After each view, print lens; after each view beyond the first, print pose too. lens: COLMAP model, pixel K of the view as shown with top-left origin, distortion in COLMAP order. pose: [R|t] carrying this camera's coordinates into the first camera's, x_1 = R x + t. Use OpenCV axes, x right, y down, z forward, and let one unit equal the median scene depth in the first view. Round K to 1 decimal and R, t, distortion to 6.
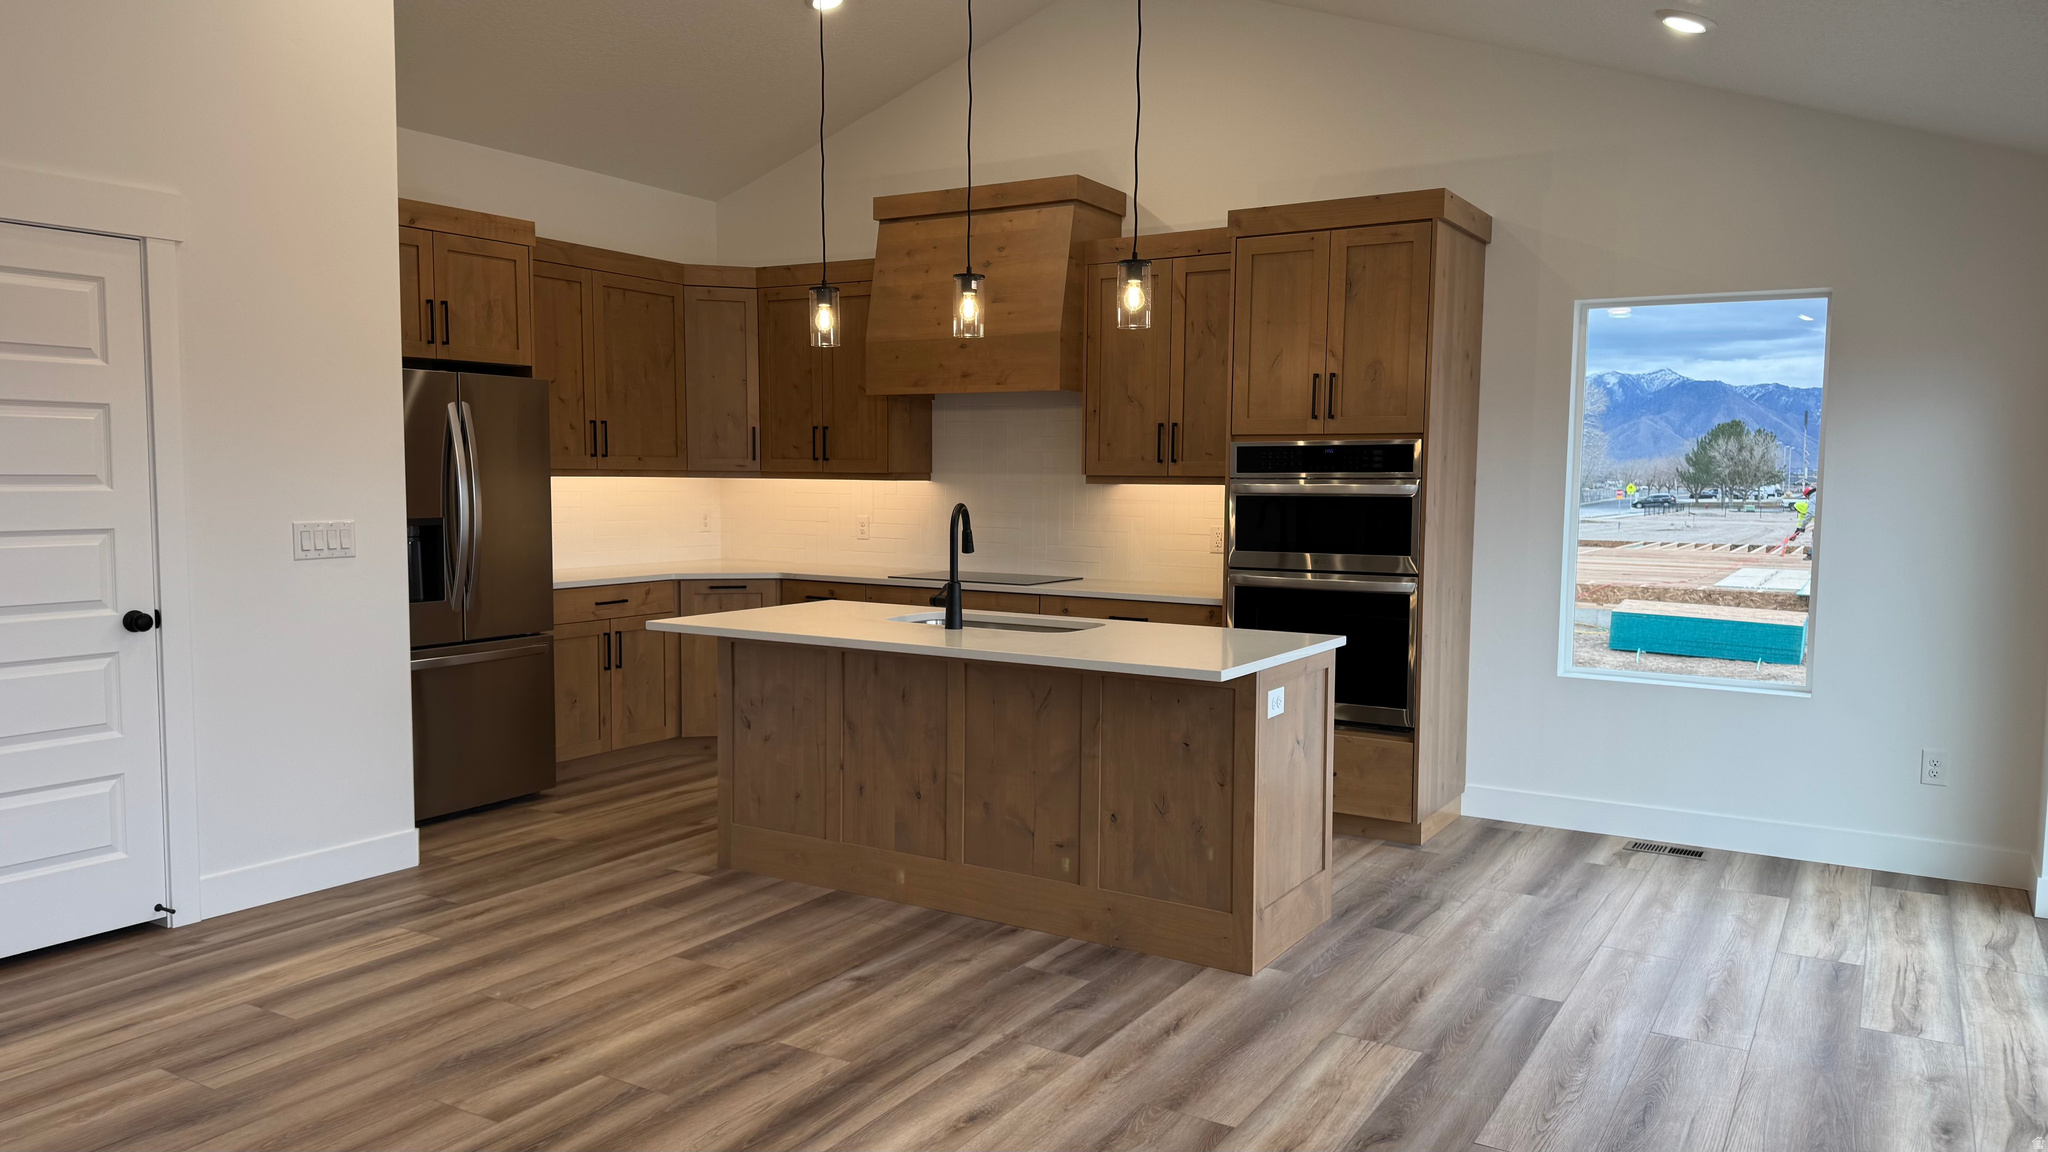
lens RADIAL K [[1434.6, 0, 1024.0], [0, 1434.6, 576.0], [0, 0, 1]] dist [0.127029, -0.256304]
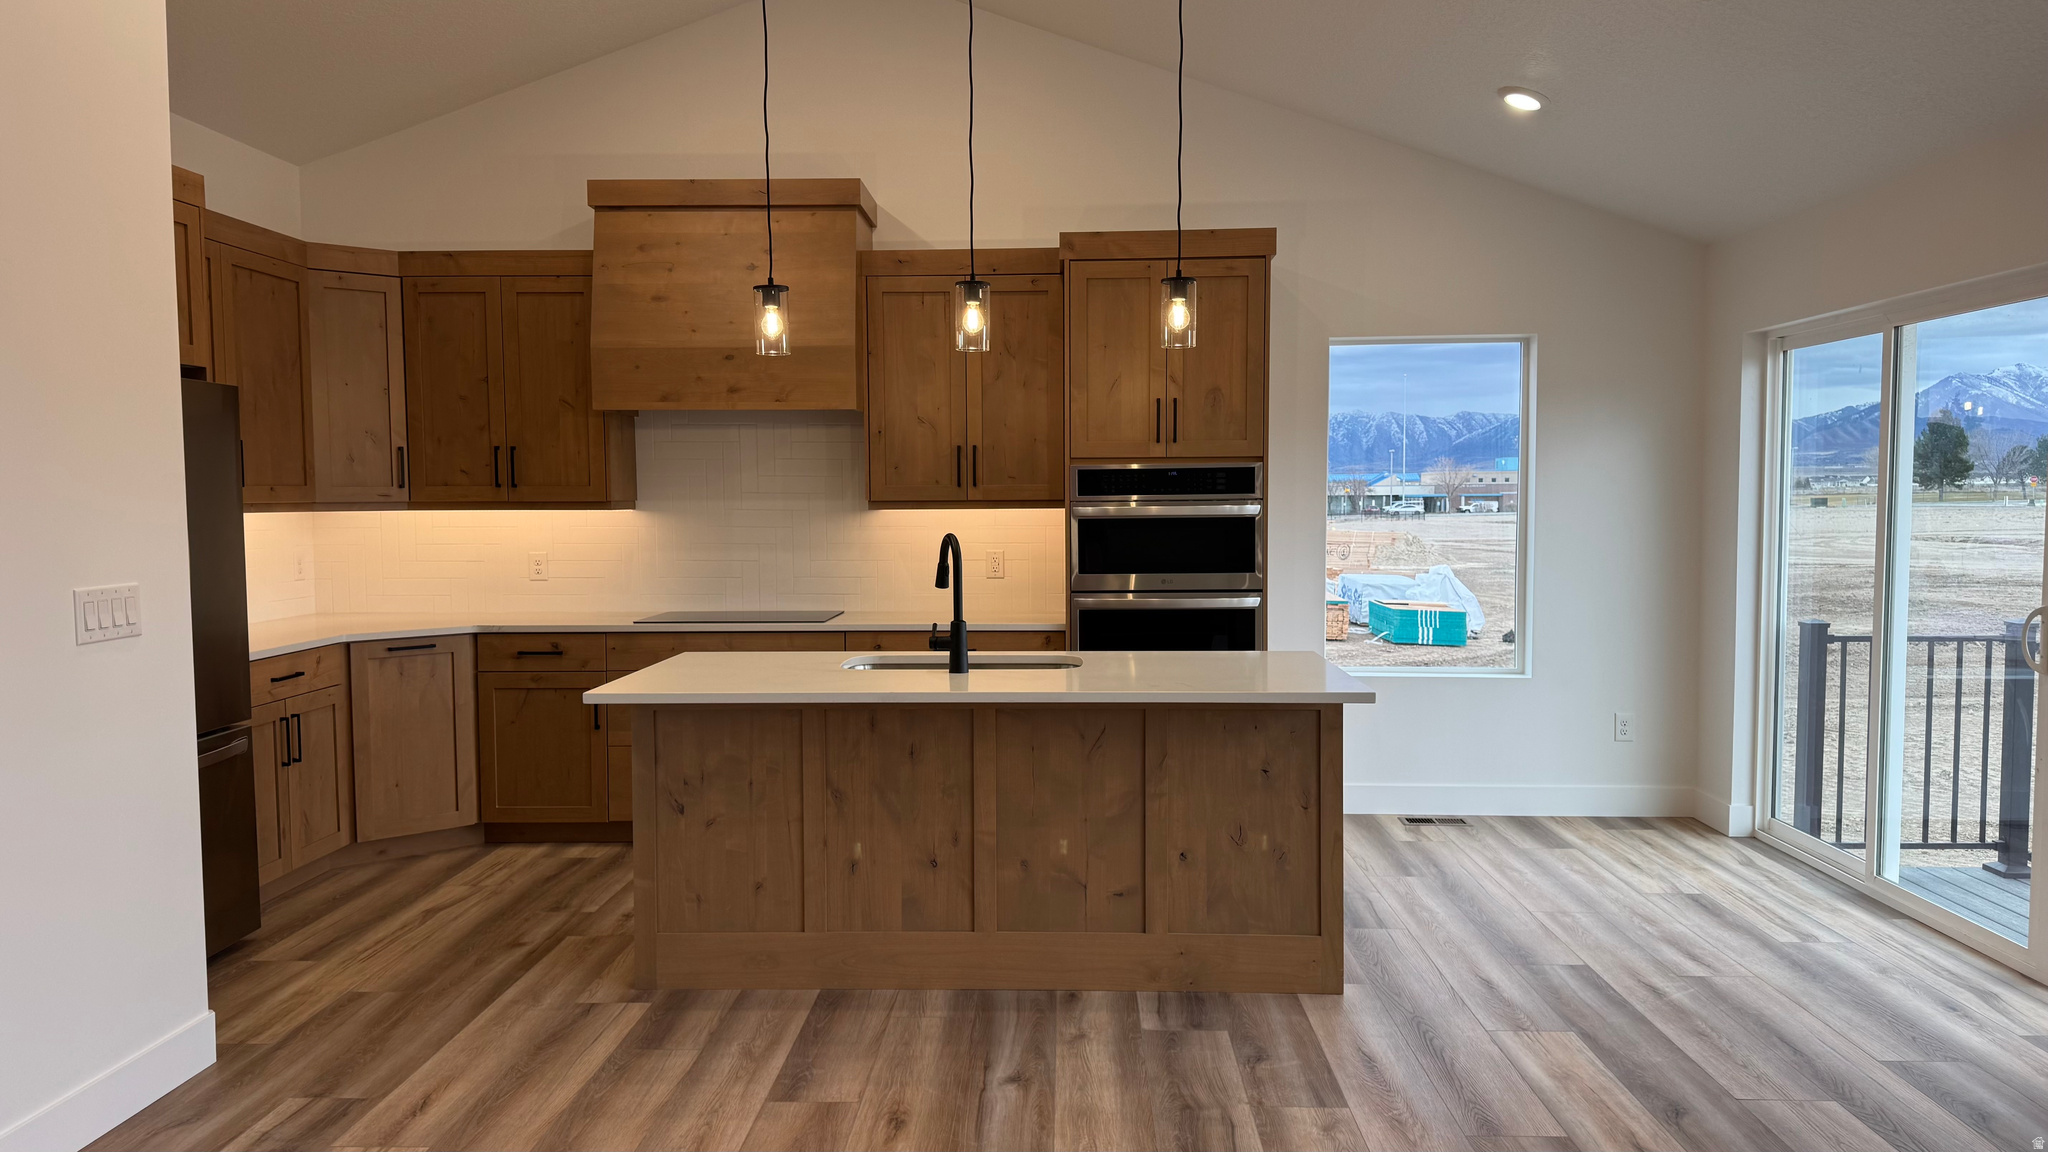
lens RADIAL K [[1427.7, 0, 1031.8], [0, 1427.7, 573.2], [0, 0, 1]] dist [0.103845, -0.198267]
pose [[0.868068, -0.040813, 0.494765, -0.392541], [0.049132, 0.998785, -0.003812, -0.017450], [-0.494009, 0.027618, 0.869018, 0.173130]]
